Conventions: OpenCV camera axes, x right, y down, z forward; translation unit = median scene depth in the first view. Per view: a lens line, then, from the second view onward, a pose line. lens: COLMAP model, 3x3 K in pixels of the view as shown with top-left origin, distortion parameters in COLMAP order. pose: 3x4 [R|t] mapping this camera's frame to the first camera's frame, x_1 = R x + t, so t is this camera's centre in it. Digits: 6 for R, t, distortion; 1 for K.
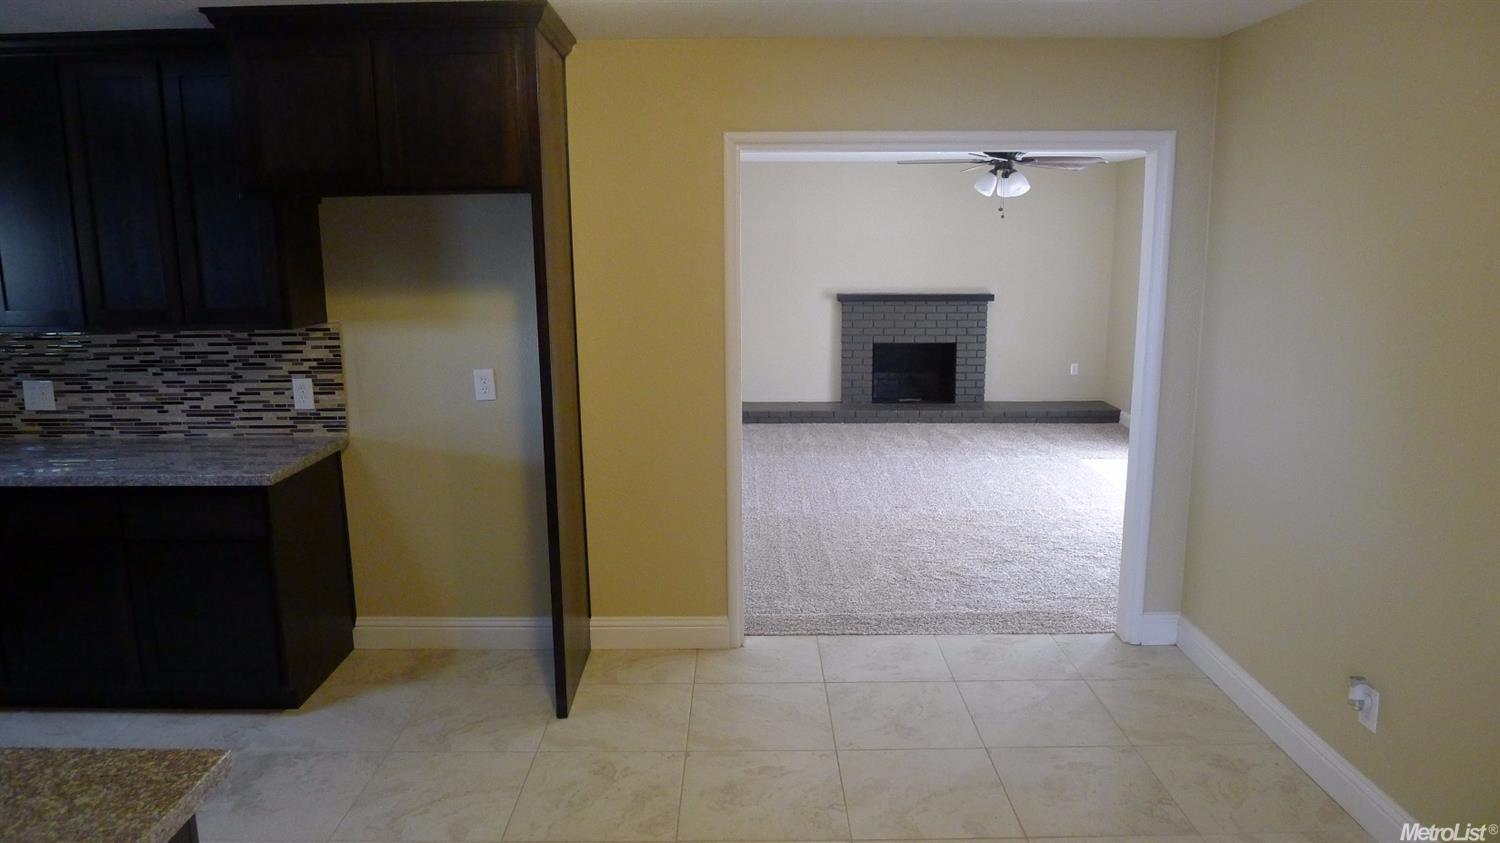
lens RADIAL K [[987.3, 0, 750.0], [0, 987.3, 421.5], [0, 0, 1]] dist [-0.045259, 0.000115]
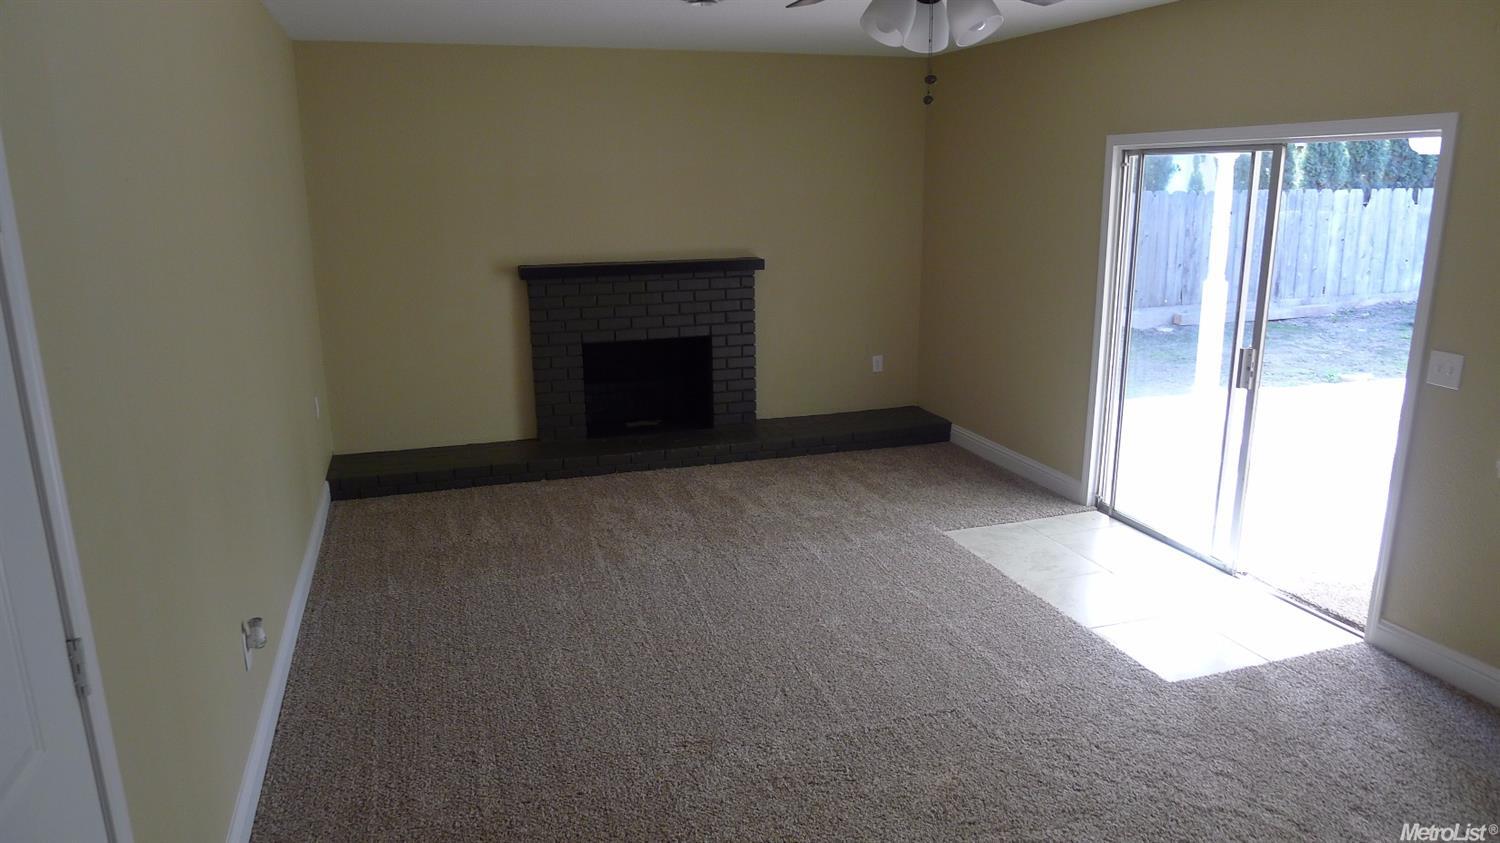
lens RADIAL K [[987.3, 0, 750.0], [0, 987.3, 421.5], [0, 0, 1]] dist [-0.045259, 0.000115]
pose [[0.949981, -0.079829, 0.301932, 0.033238], [0.063753, 0.995991, 0.062745, -0.063152], [-0.305730, -0.040358, 0.951263, 0.373340]]
